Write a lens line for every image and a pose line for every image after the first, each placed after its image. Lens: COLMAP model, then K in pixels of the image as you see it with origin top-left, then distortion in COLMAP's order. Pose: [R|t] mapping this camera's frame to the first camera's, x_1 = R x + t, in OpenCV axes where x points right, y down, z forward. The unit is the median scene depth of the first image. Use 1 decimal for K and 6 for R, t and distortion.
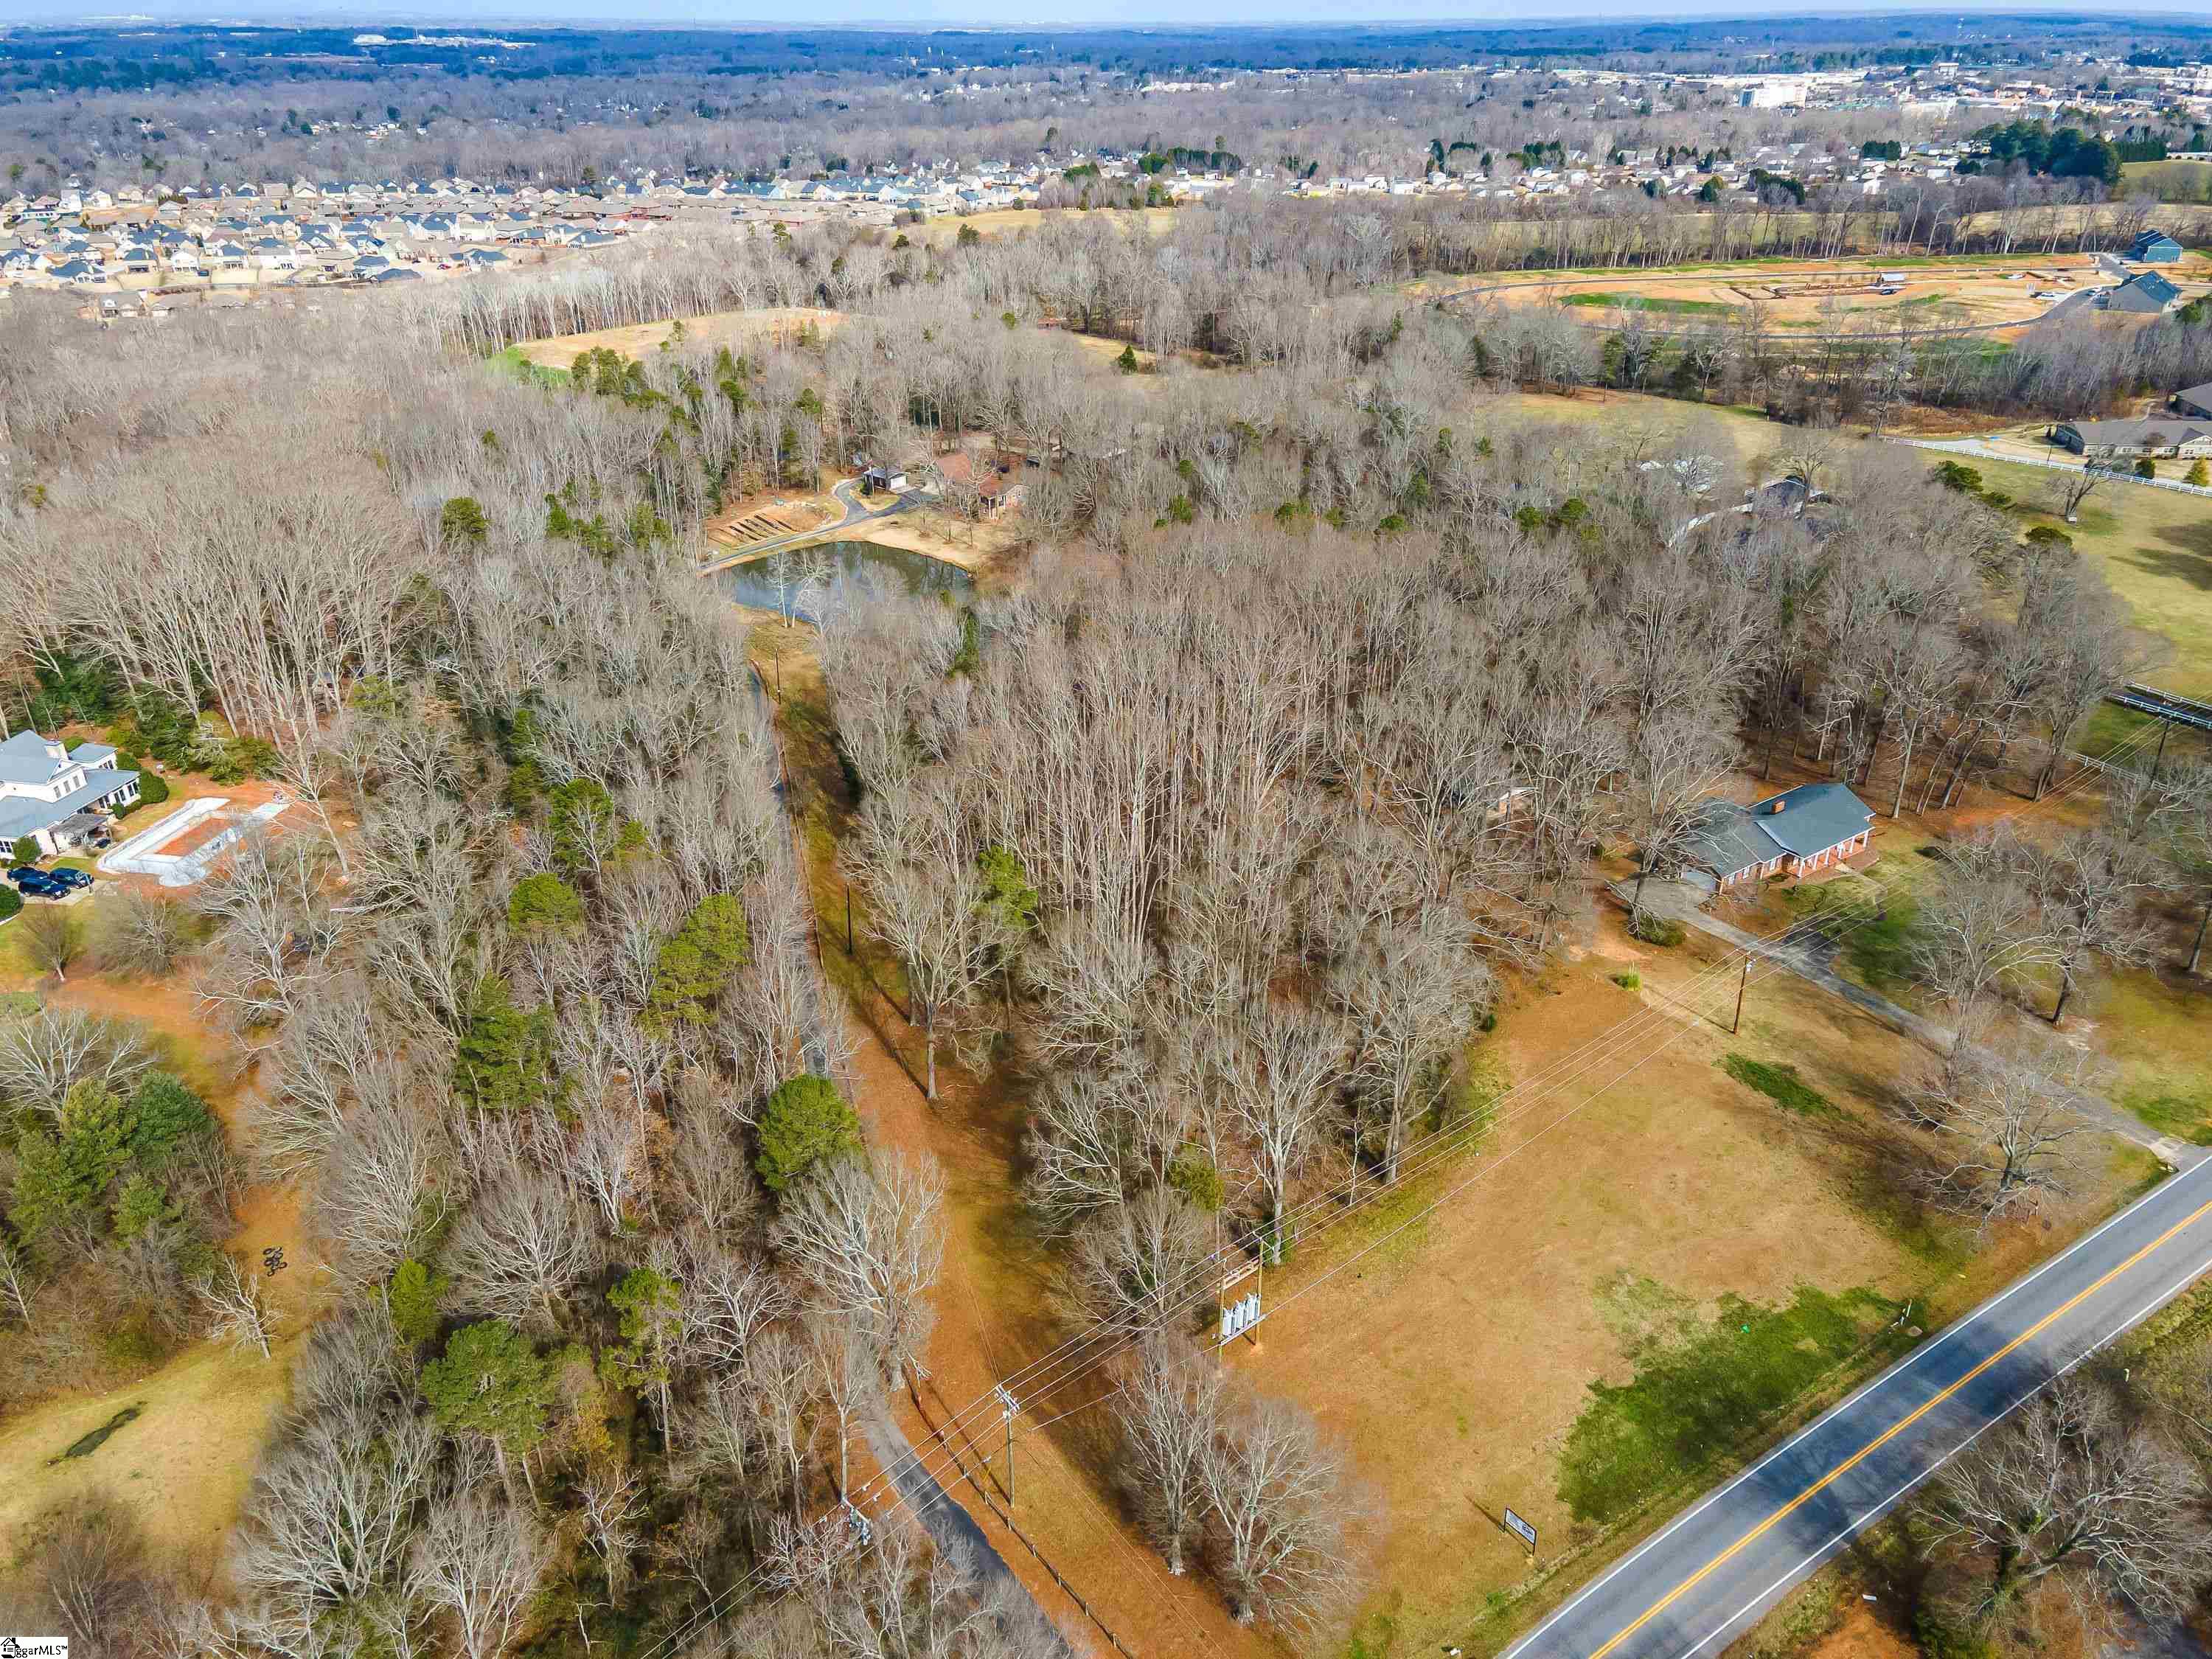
lens RADIAL K [[1610.3, 0, 1106.0], [0, 1610.3, 829.5], [0, 0, 1]] dist [0.059886, 0.014135]
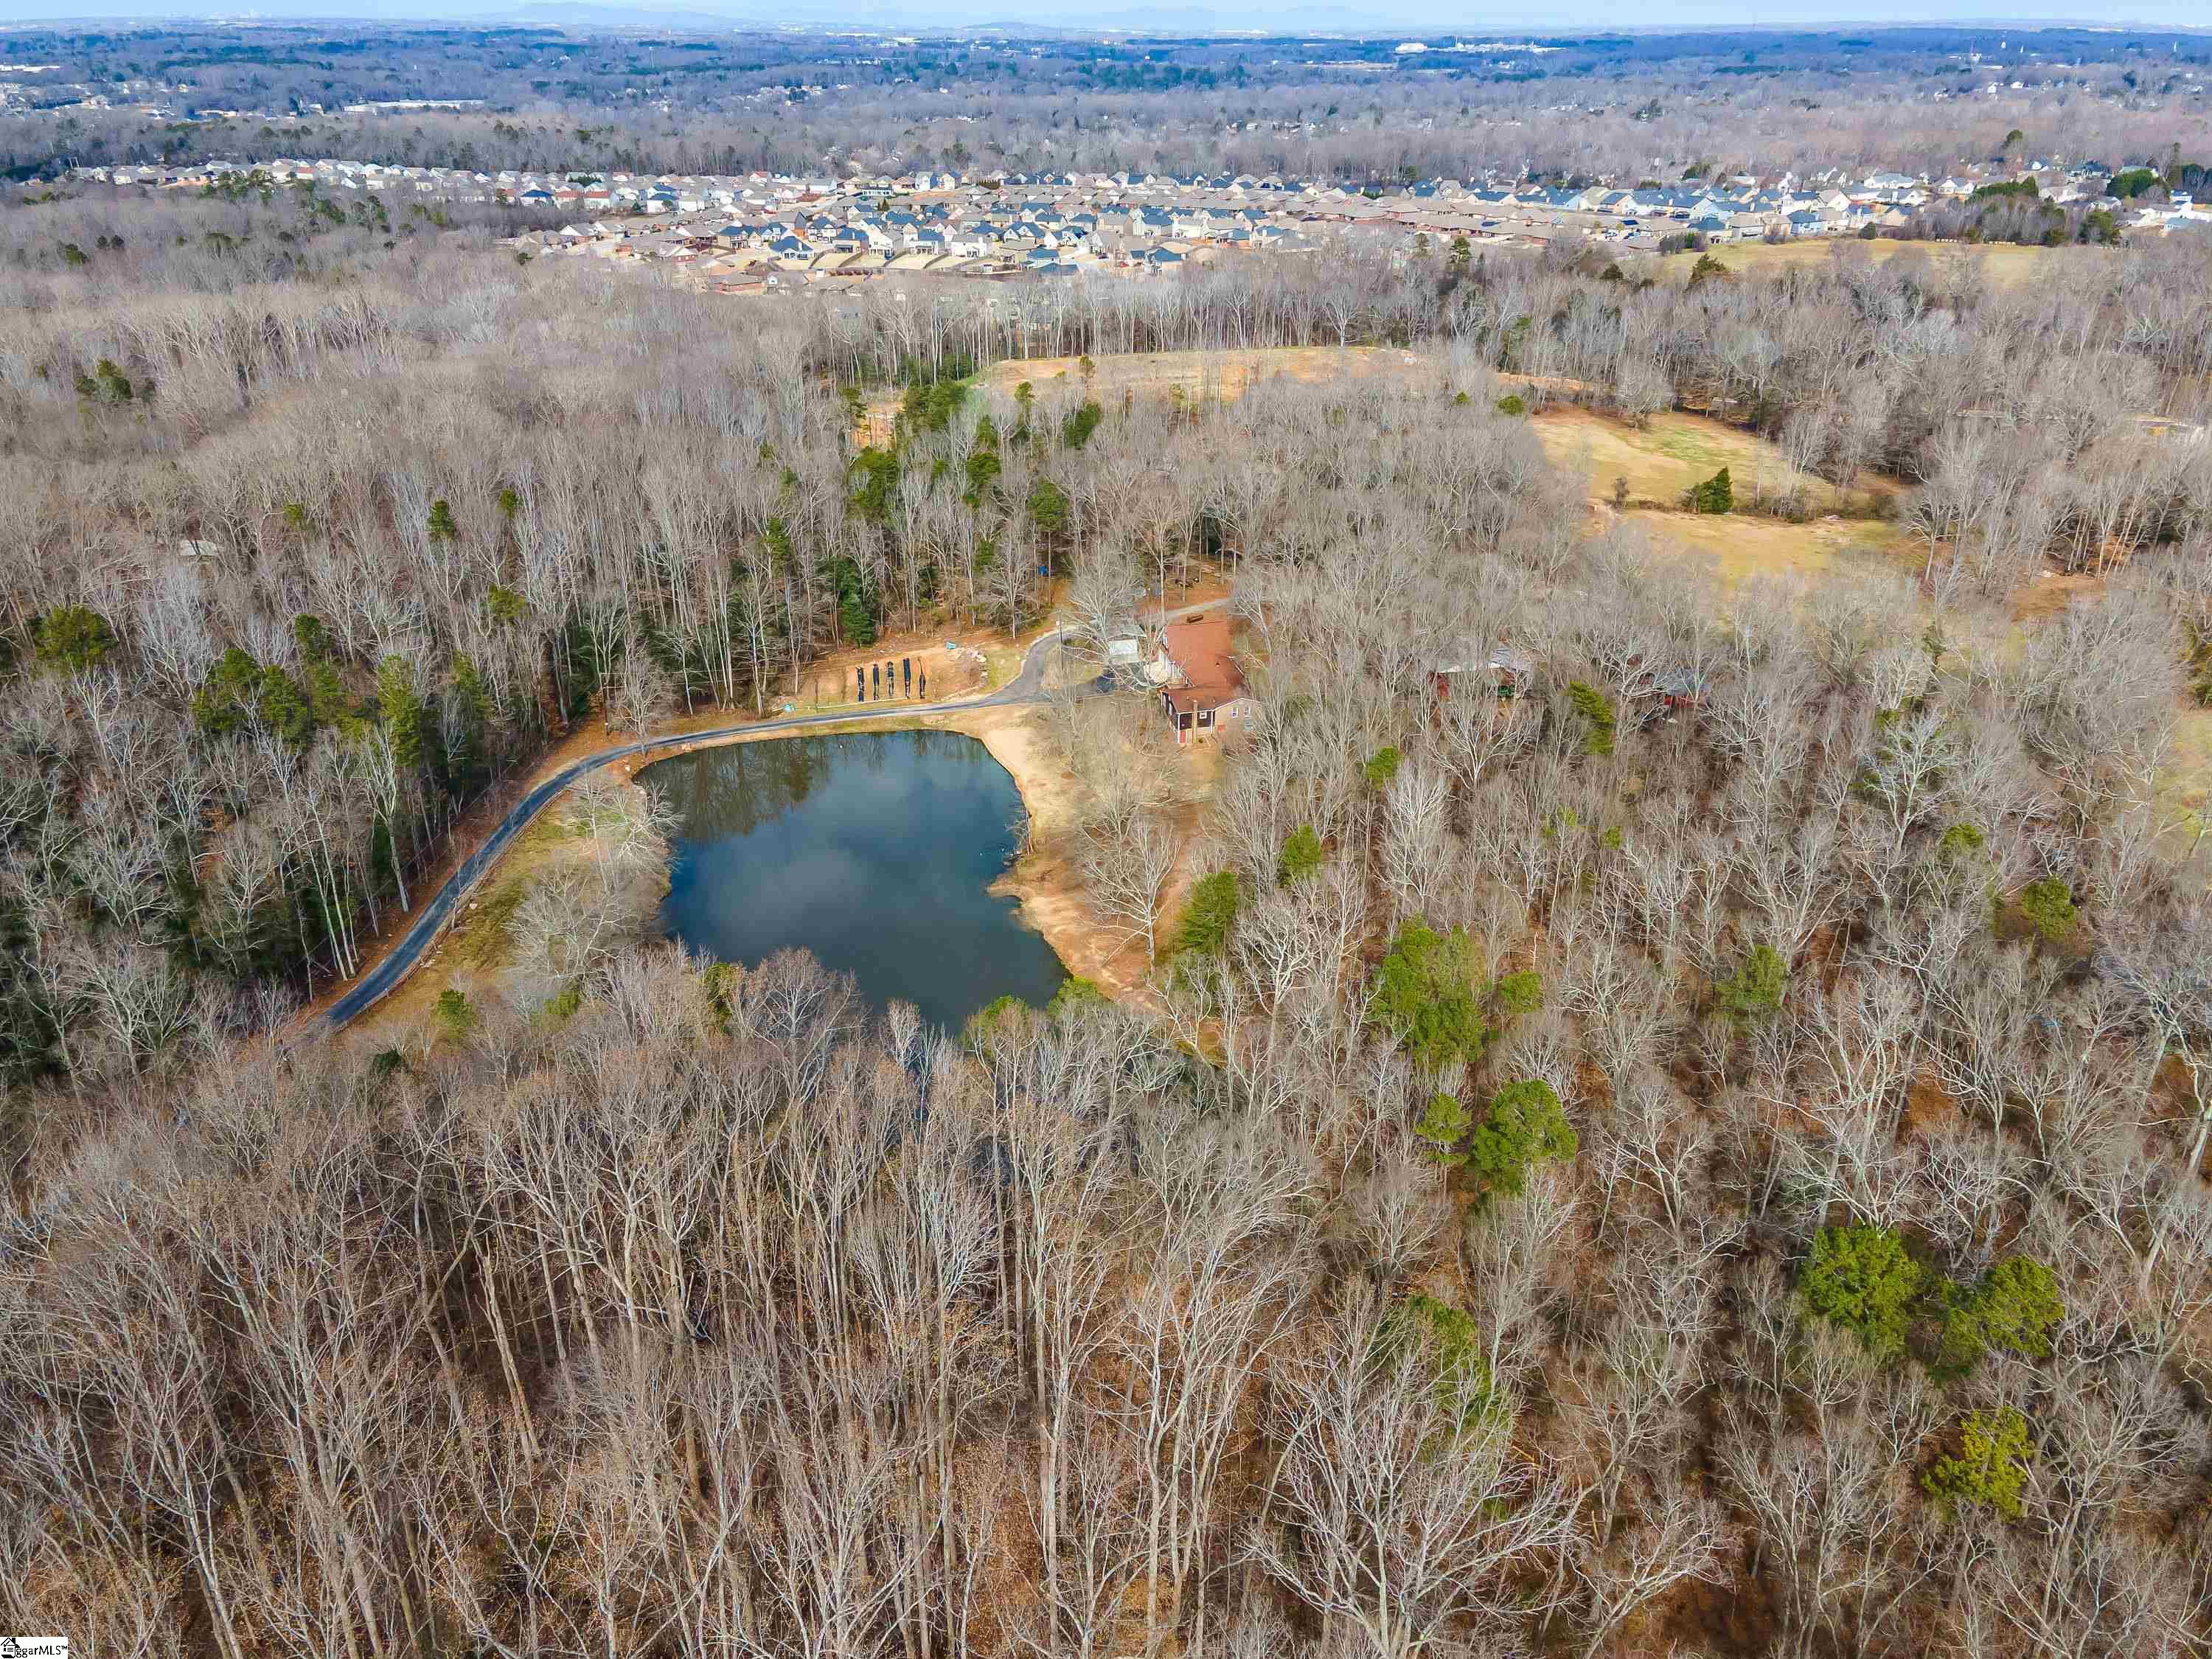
lens RADIAL K [[1610.3, 0, 1106.0], [0, 1610.3, 829.5], [0, 0, 1]] dist [0.059886, 0.014135]
pose [[0.842264, 0.248827, -0.478202, 0.102023], [-0.250744, 0.966125, 0.061074, -0.099311], [0.477199, 0.068466, 0.876124, 0.242356]]
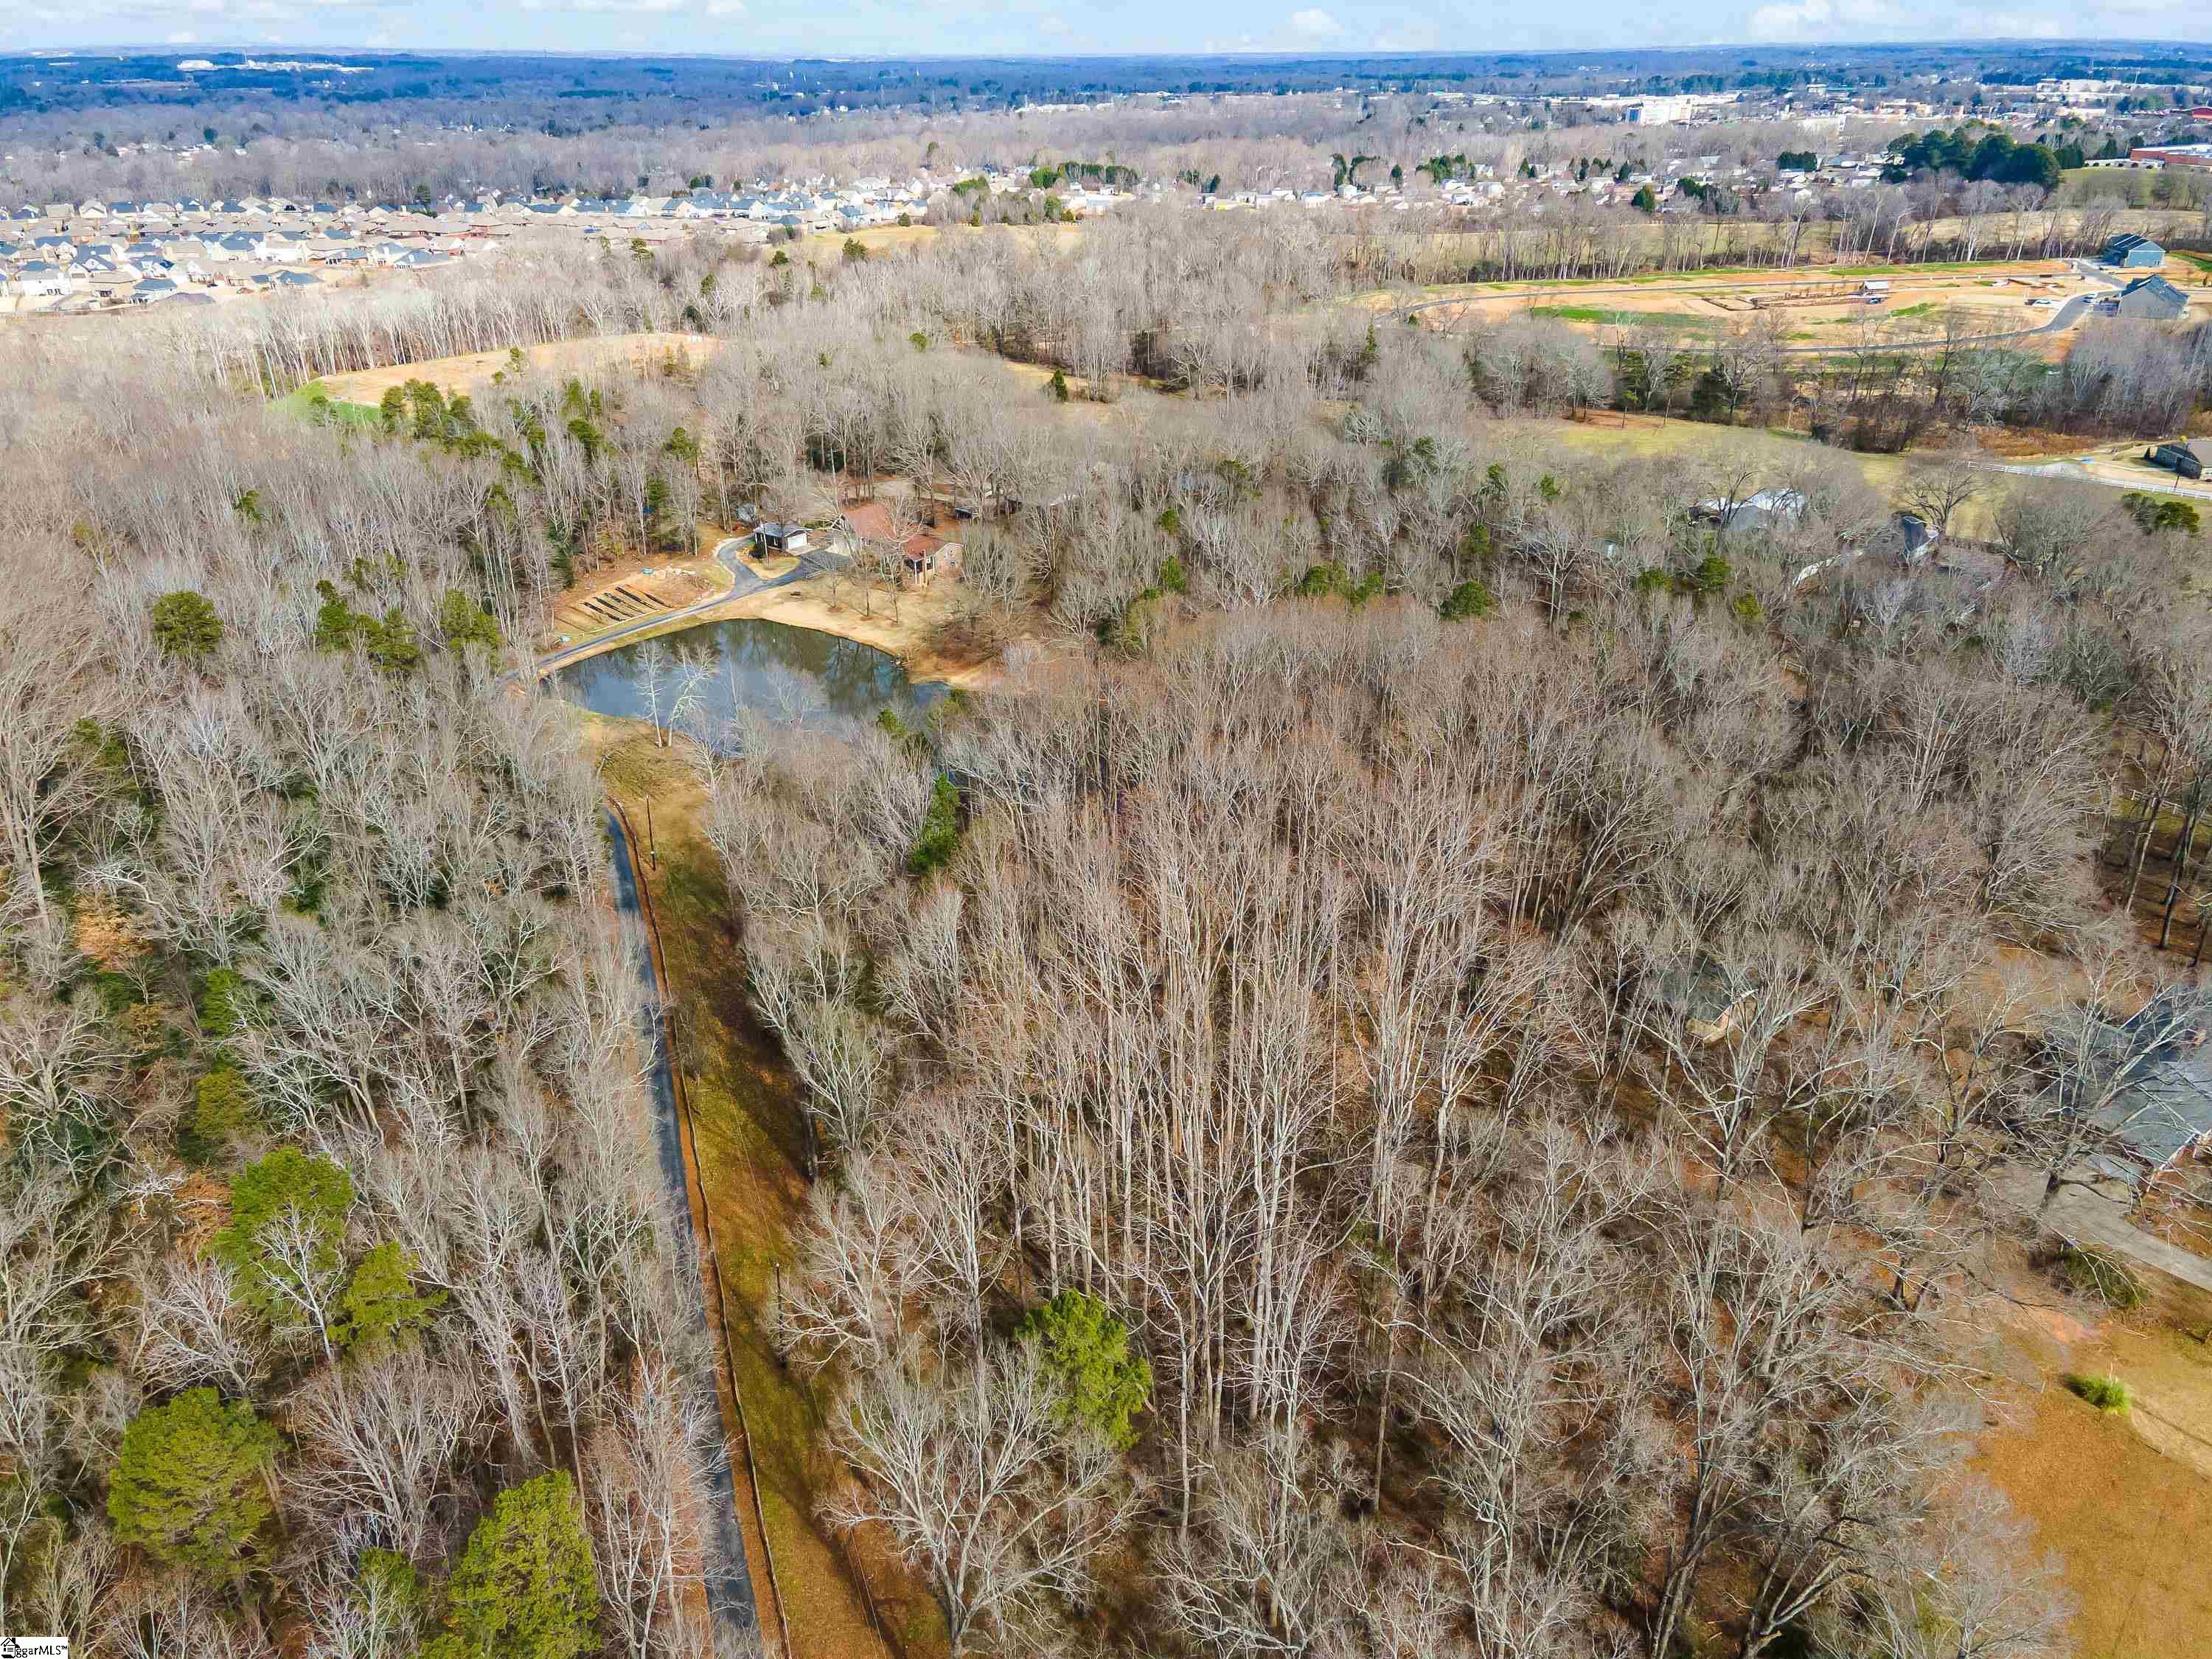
lens RADIAL K [[1610.3, 0, 1106.0], [0, 1610.3, 829.5], [0, 0, 1]] dist [0.059886, 0.014135]
pose [[0.997003, -0.034856, 0.069072, -0.019570], [0.035928, 0.999252, -0.014334, -0.029626], [-0.068520, 0.016773, 0.997509, 0.102726]]
